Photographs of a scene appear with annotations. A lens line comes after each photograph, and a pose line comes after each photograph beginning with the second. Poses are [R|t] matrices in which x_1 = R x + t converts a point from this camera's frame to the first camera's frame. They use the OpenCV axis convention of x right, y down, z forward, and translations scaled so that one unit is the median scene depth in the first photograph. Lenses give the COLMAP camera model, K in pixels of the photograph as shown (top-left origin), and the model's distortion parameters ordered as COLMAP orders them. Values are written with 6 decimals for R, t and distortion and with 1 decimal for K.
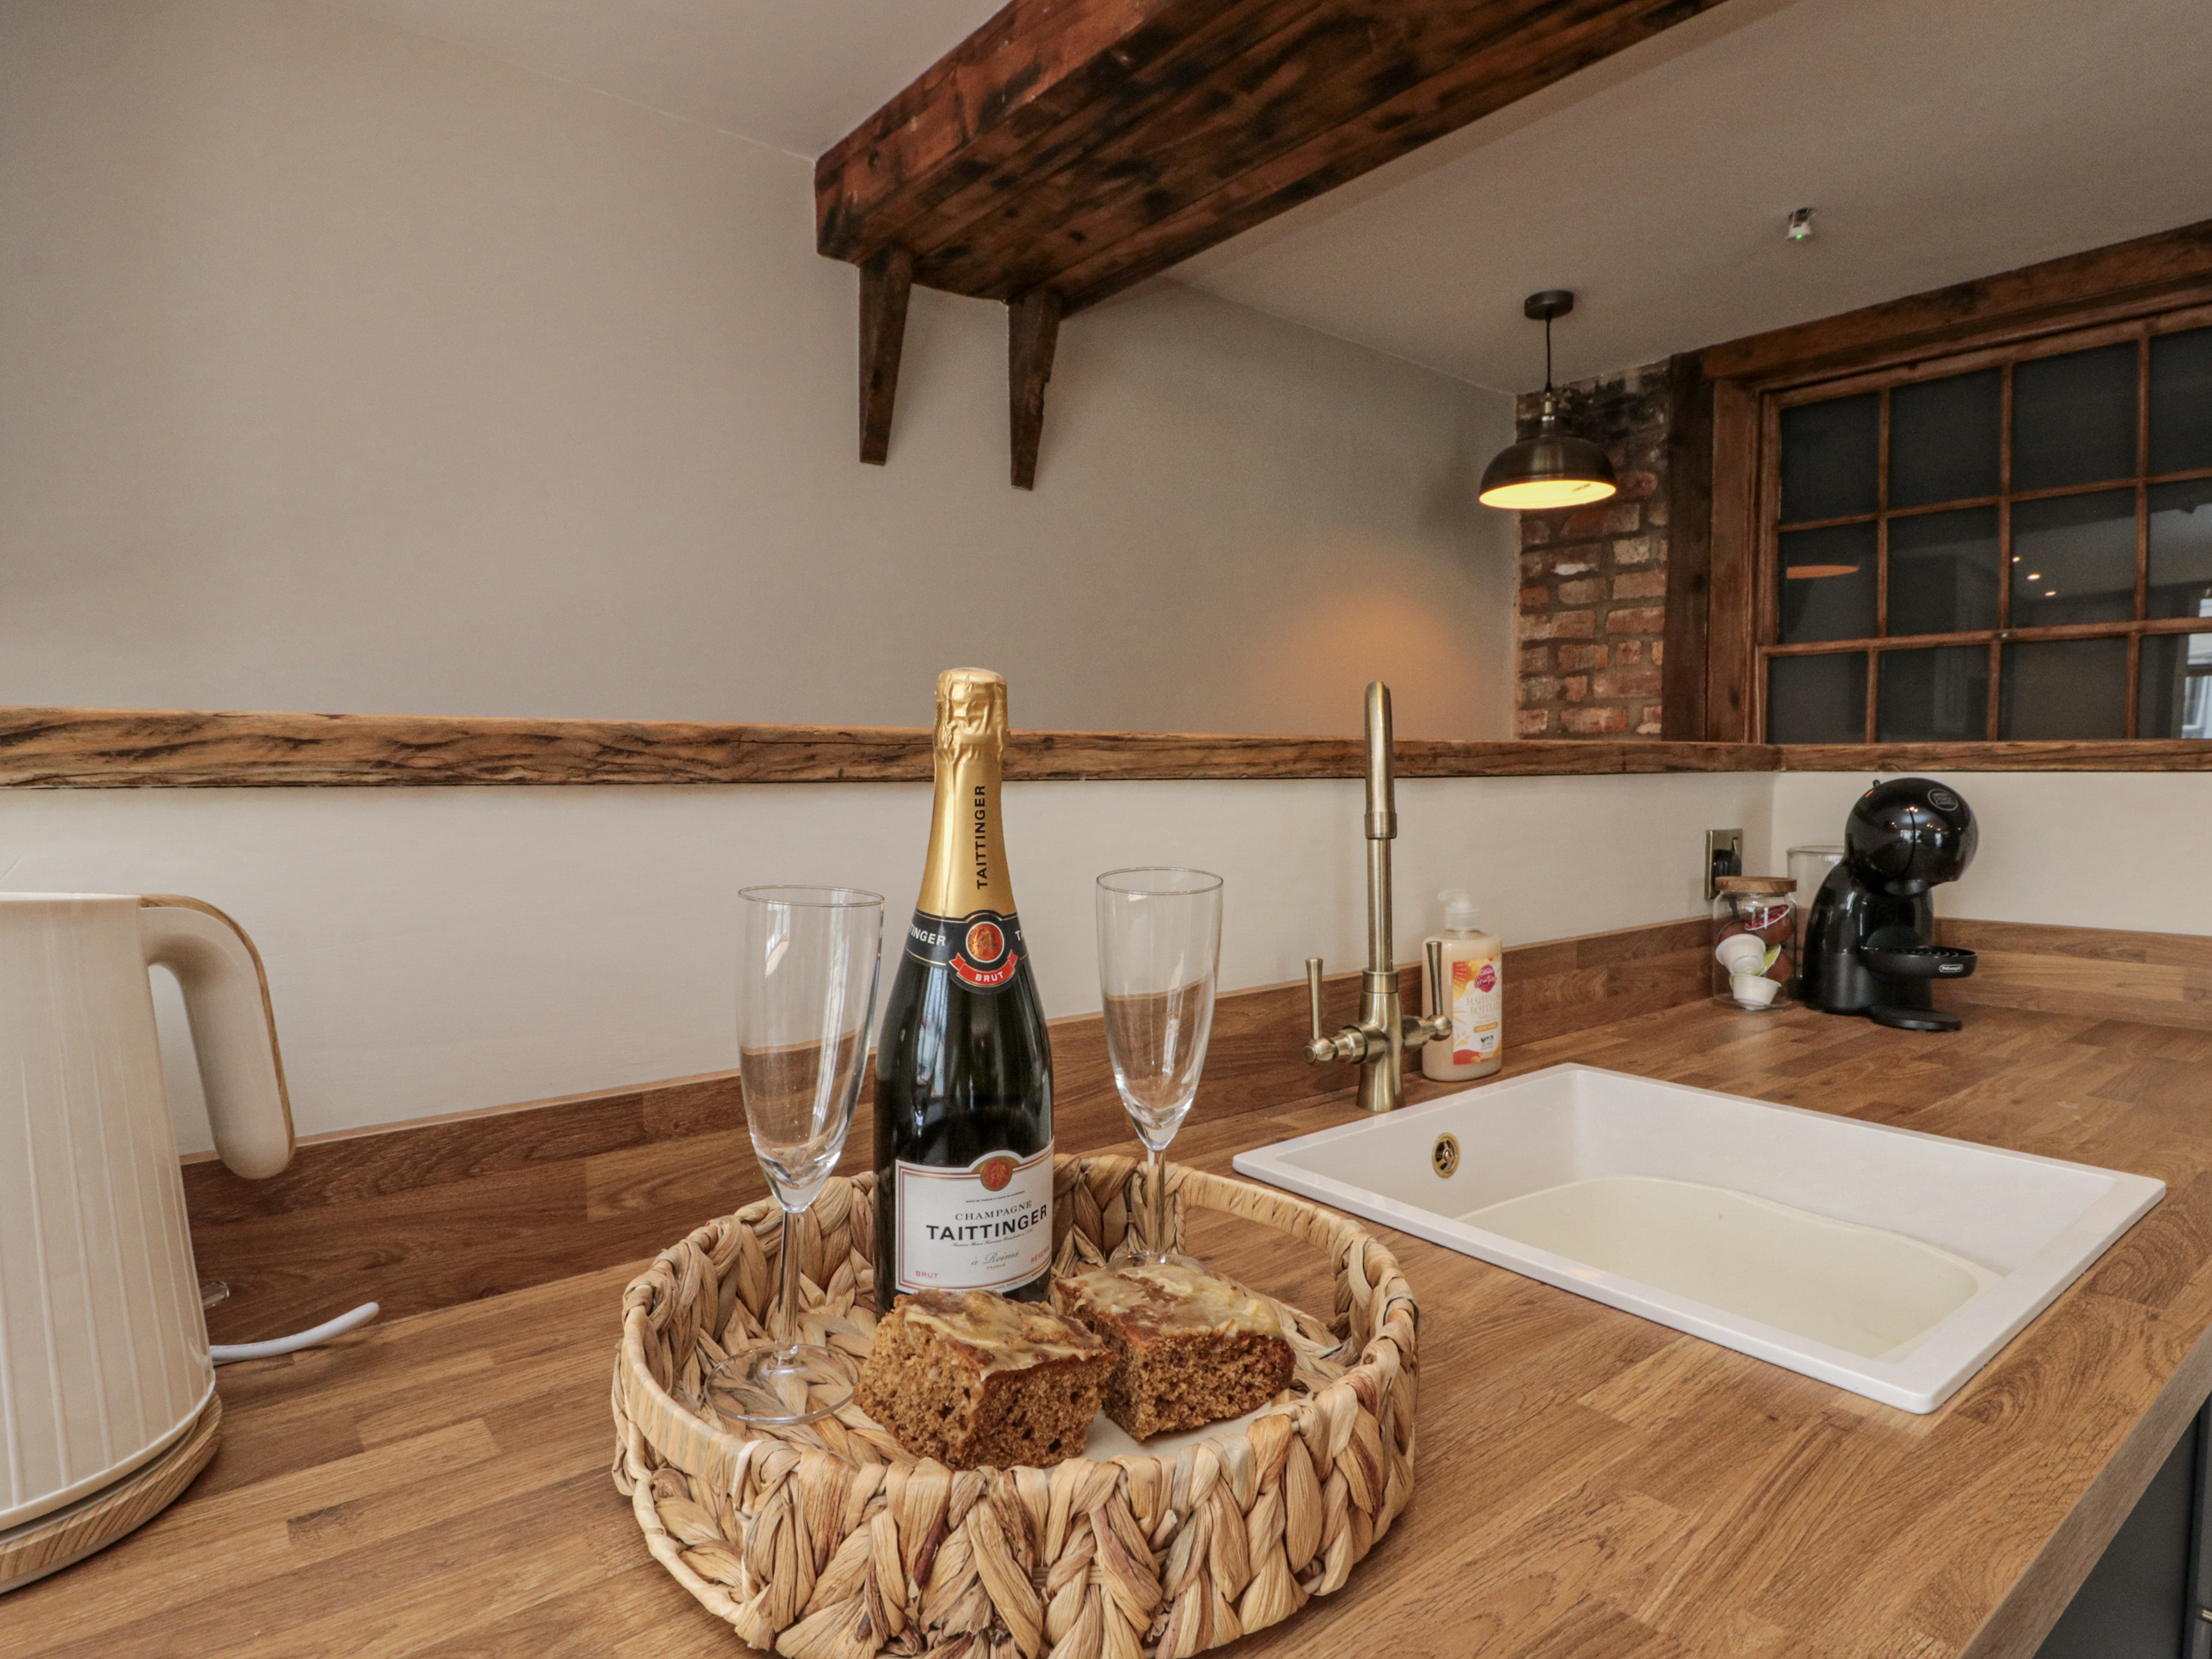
lens RADIAL K [[1231.5, 0, 1106.0], [0, 1231.5, 829.5], [0, 0, 1]] dist [-0.002031, -0.002197]
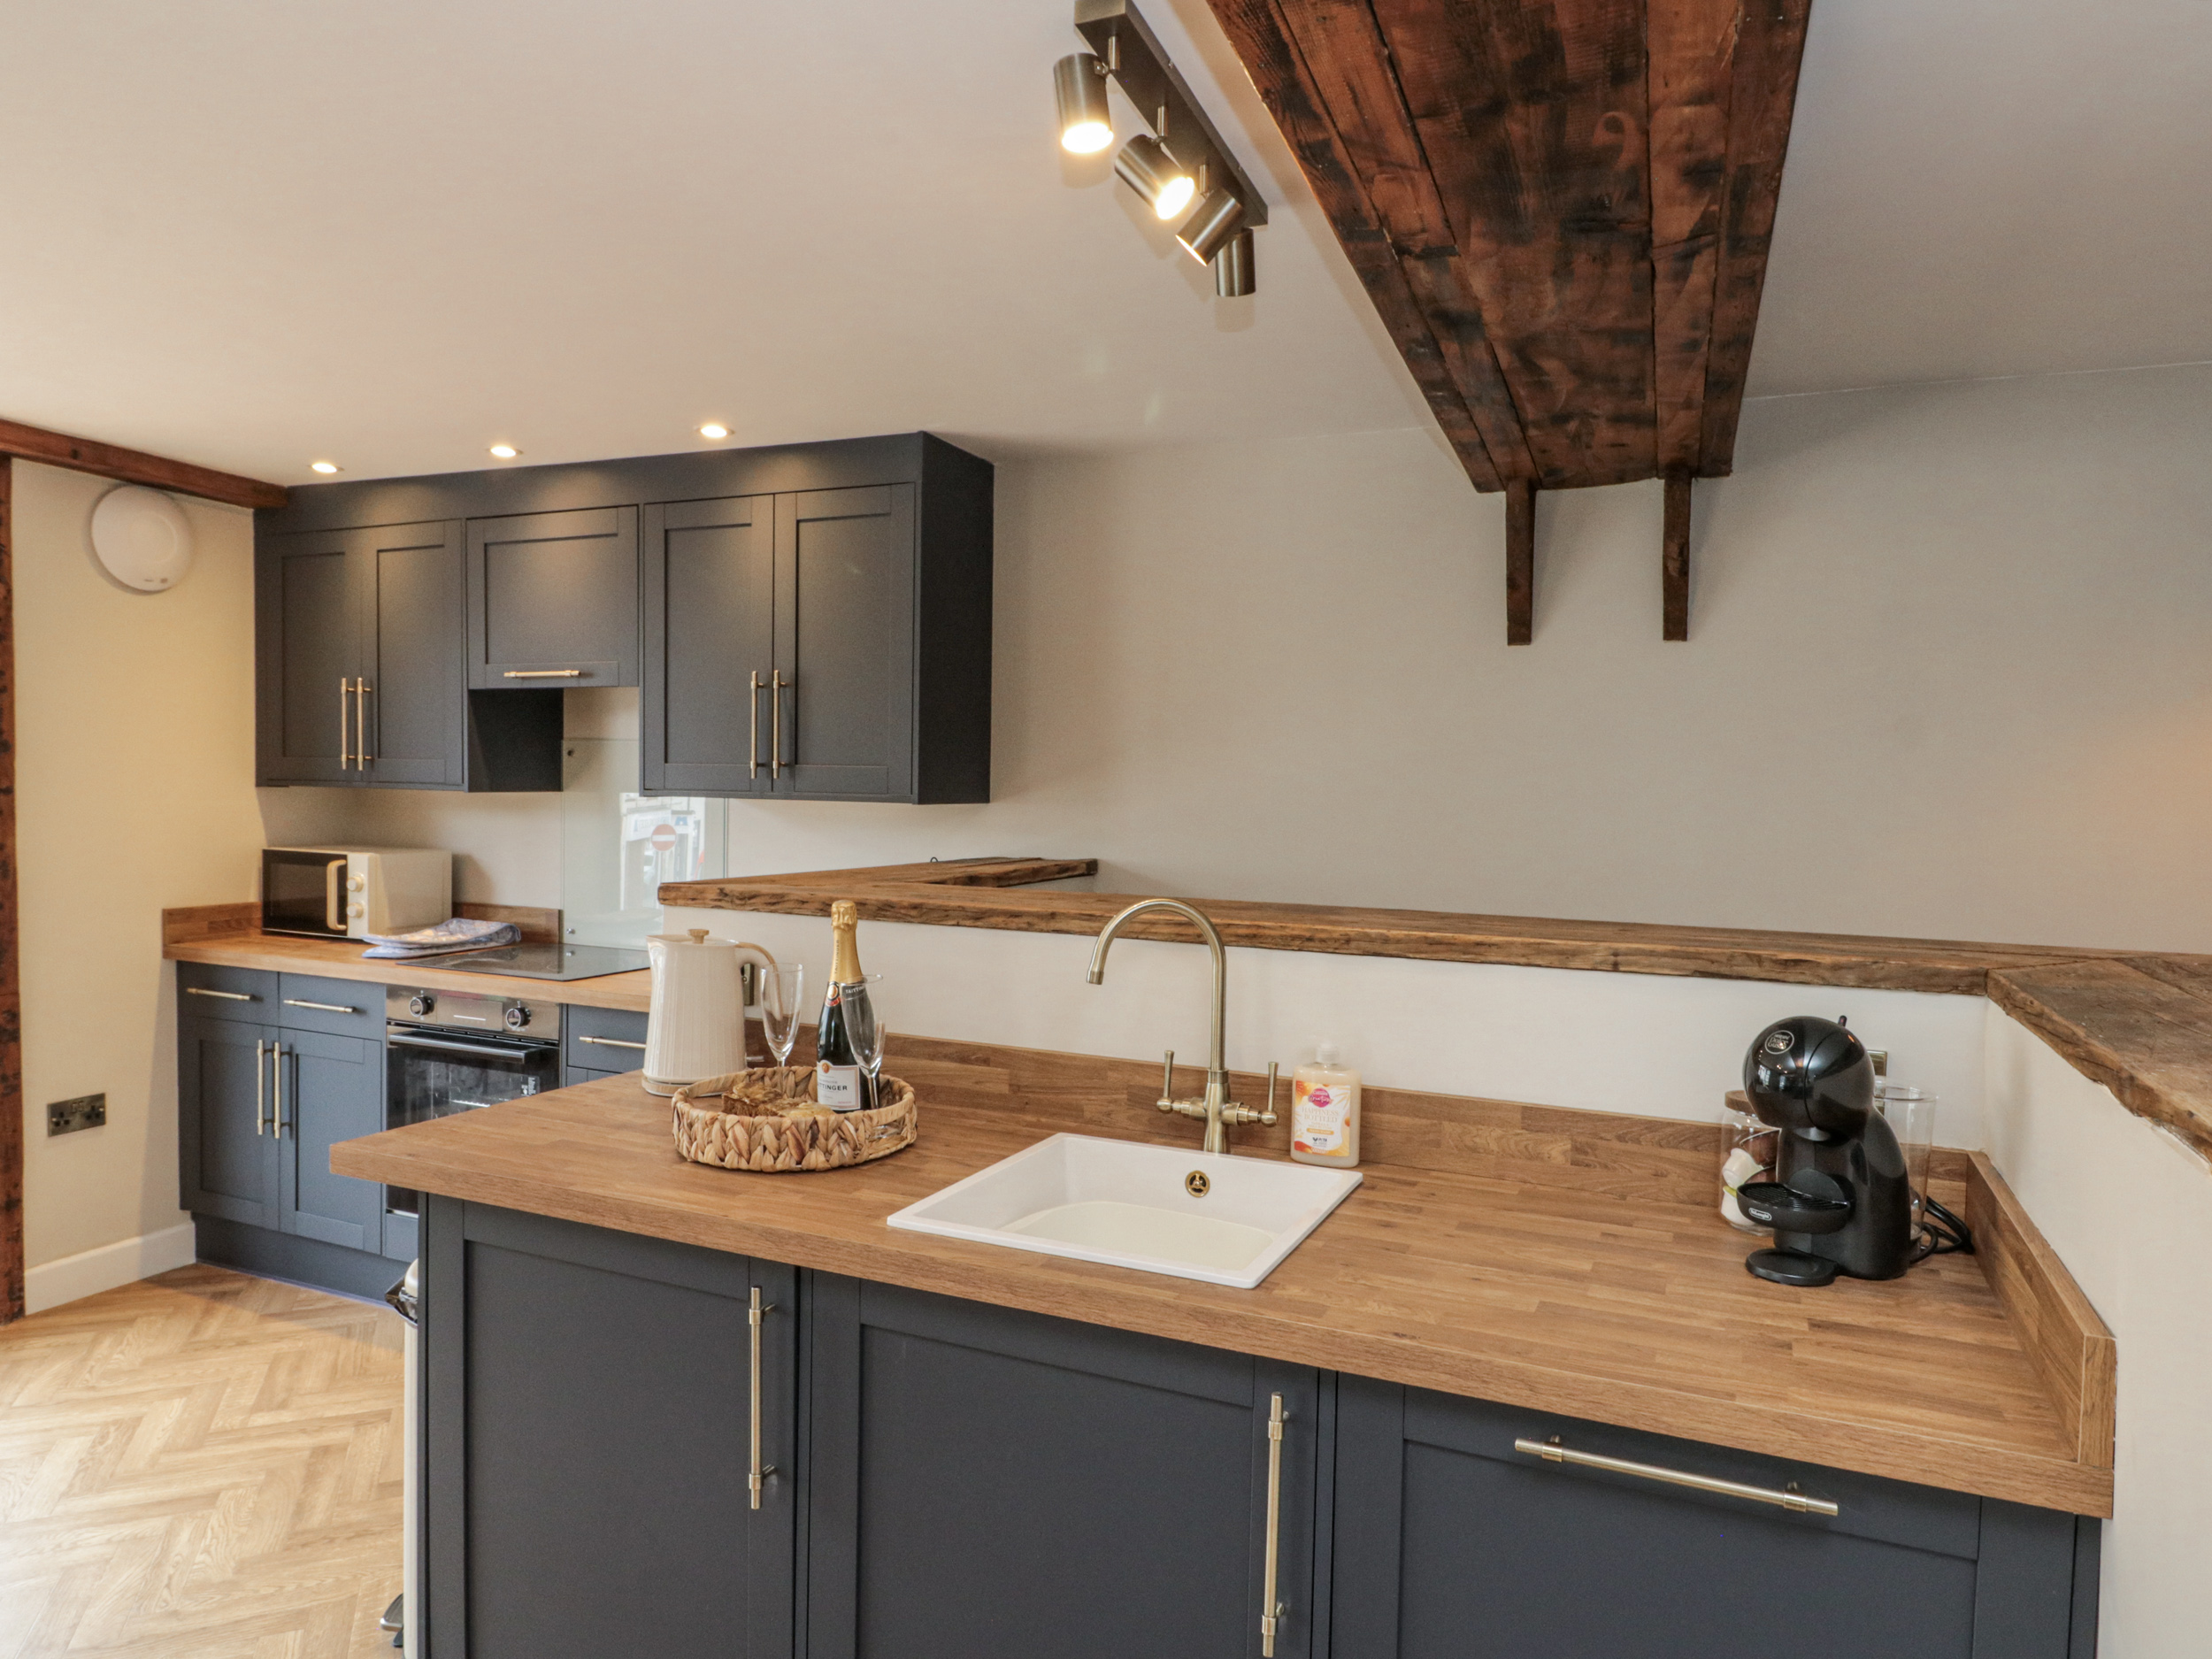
lens RADIAL K [[1373.6, 0, 1106.0], [0, 1373.6, 829.5], [0, 0, 1]] dist [-0.008682, -0.001192]
pose [[0.457773, 0.039693, -0.888183, 0.681453], [-0.064669, 0.997843, 0.011263, -0.082706], [0.886714, 0.052282, 0.459352, 0.007941]]
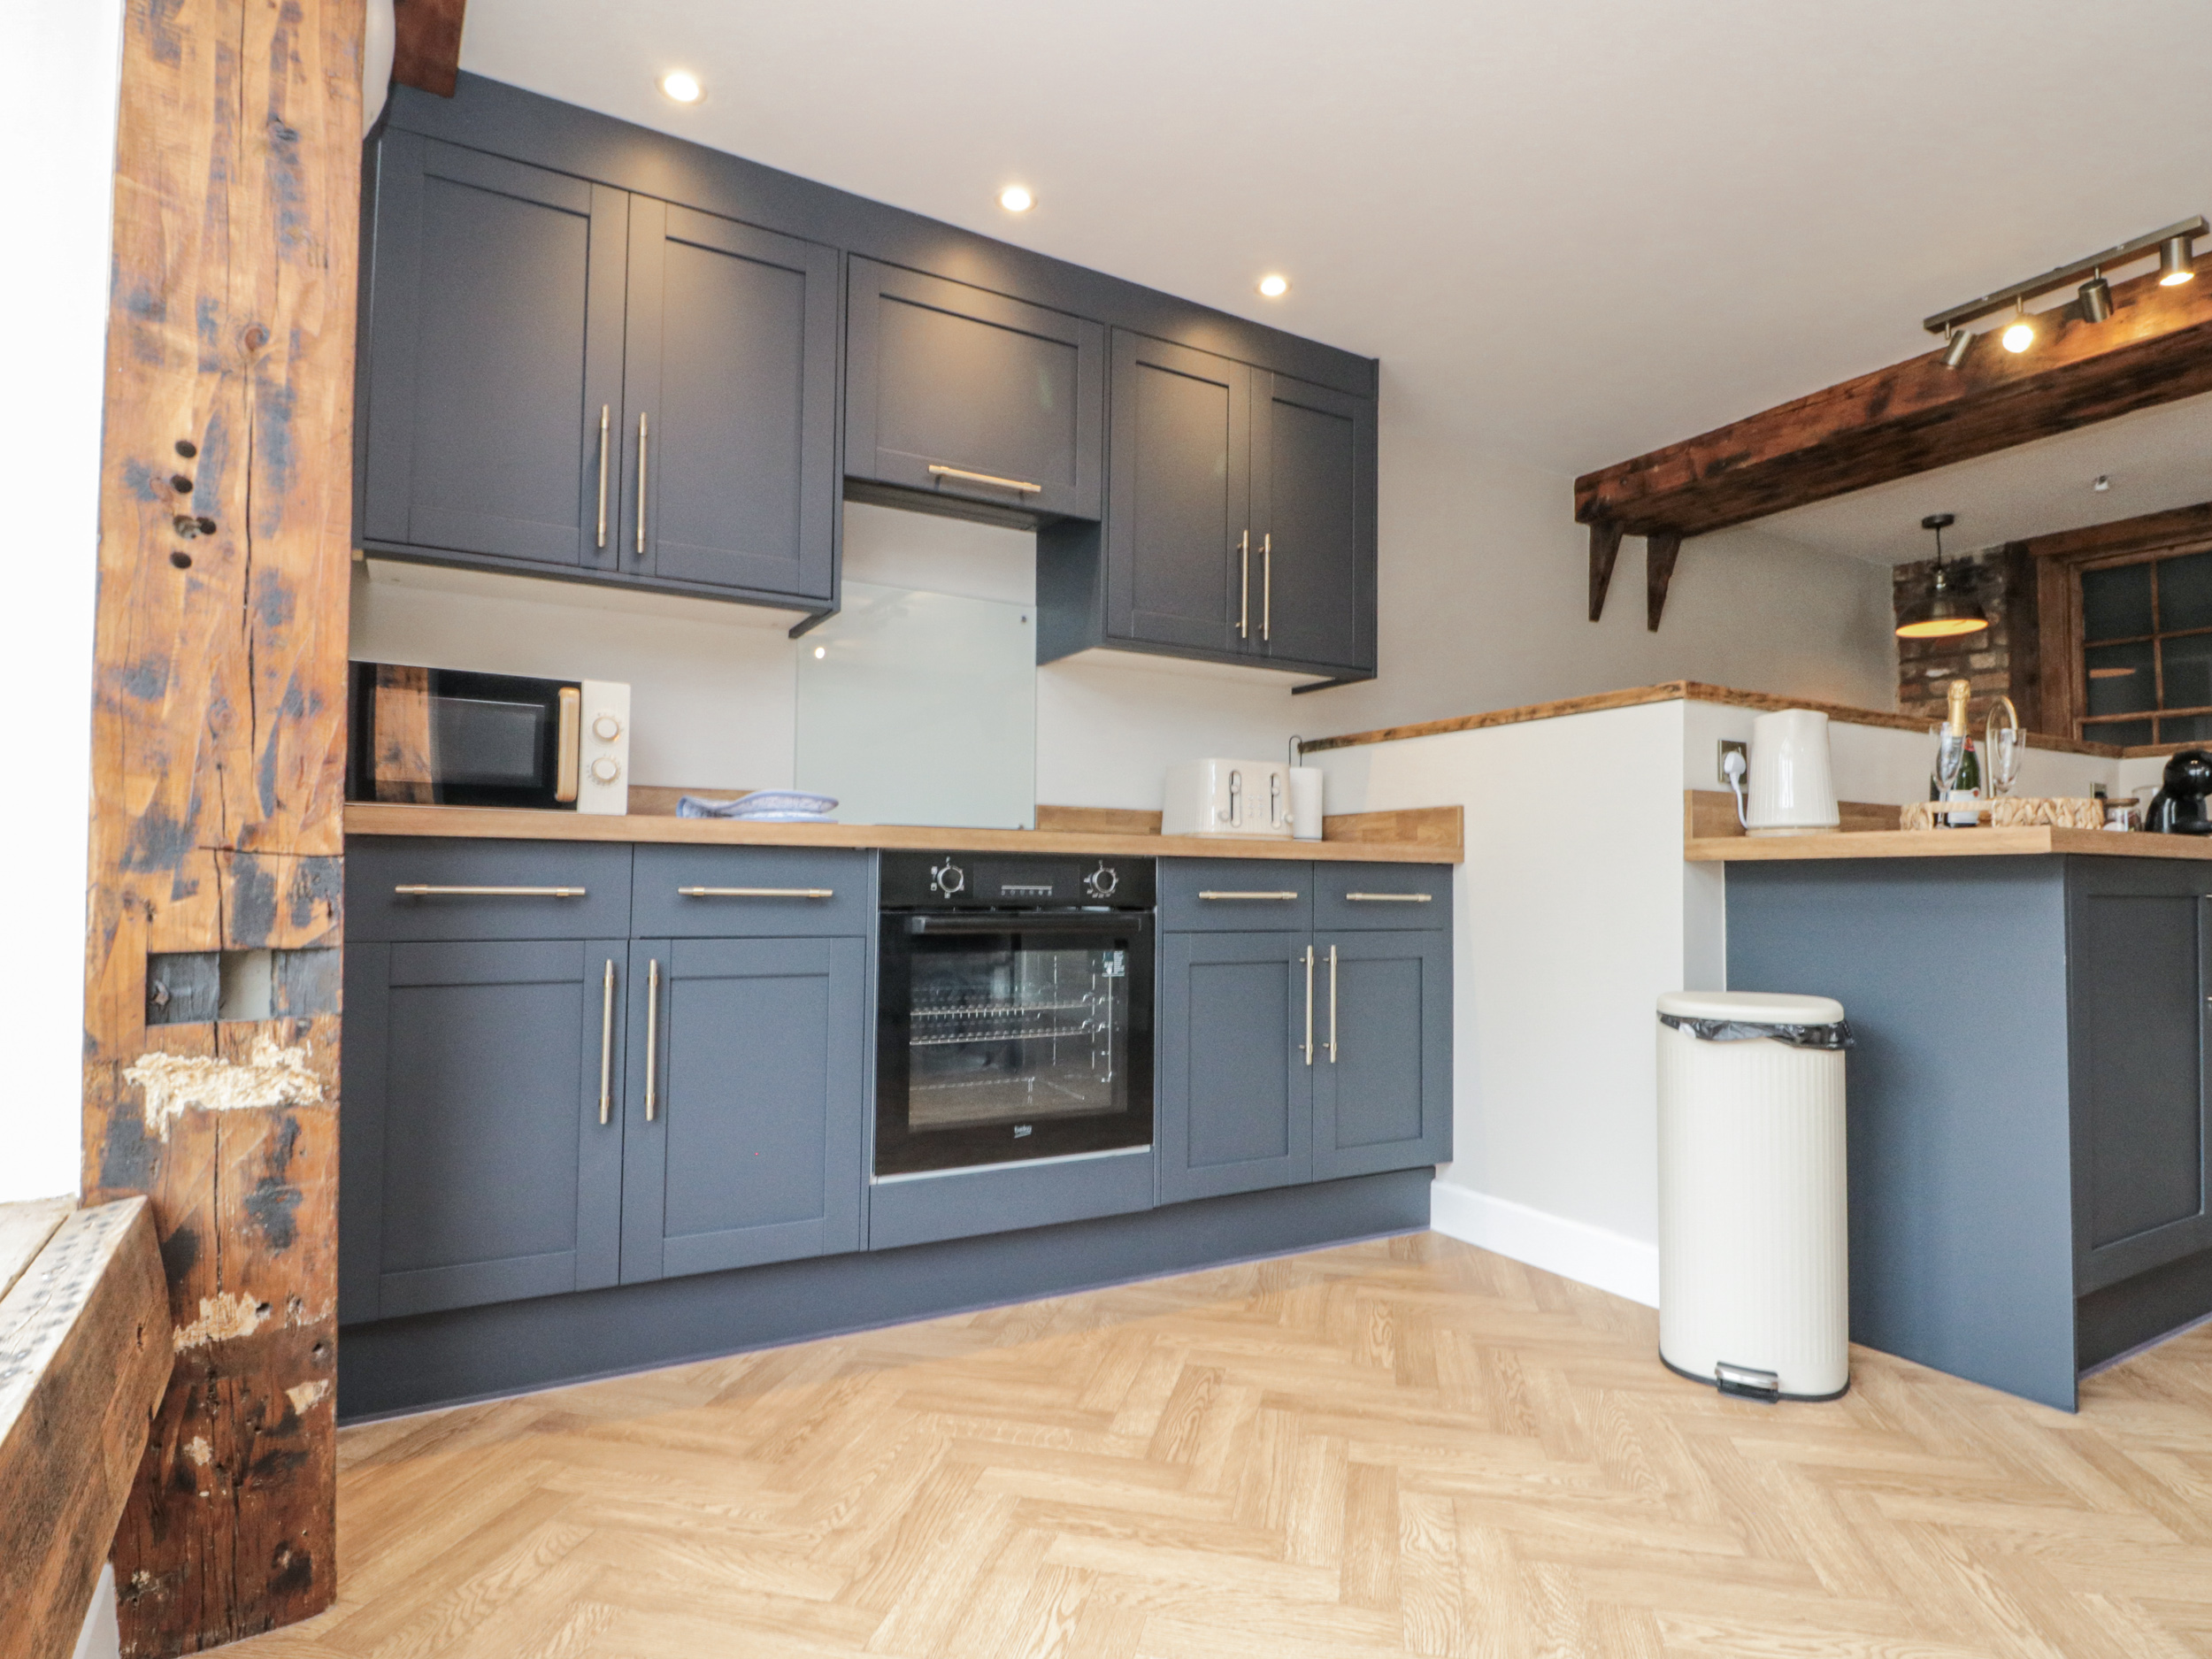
lens RADIAL K [[1178.5, 0, 1106.0], [0, 1178.5, 829.5], [0, 0, 1]] dist [-0.001681, -0.010877]
pose [[0.987425, 0.005927, -0.157980, -0.529670], [-0.020811, 0.995474, -0.092729, 0.182433], [0.156715, 0.094851, 0.983079, -0.762249]]
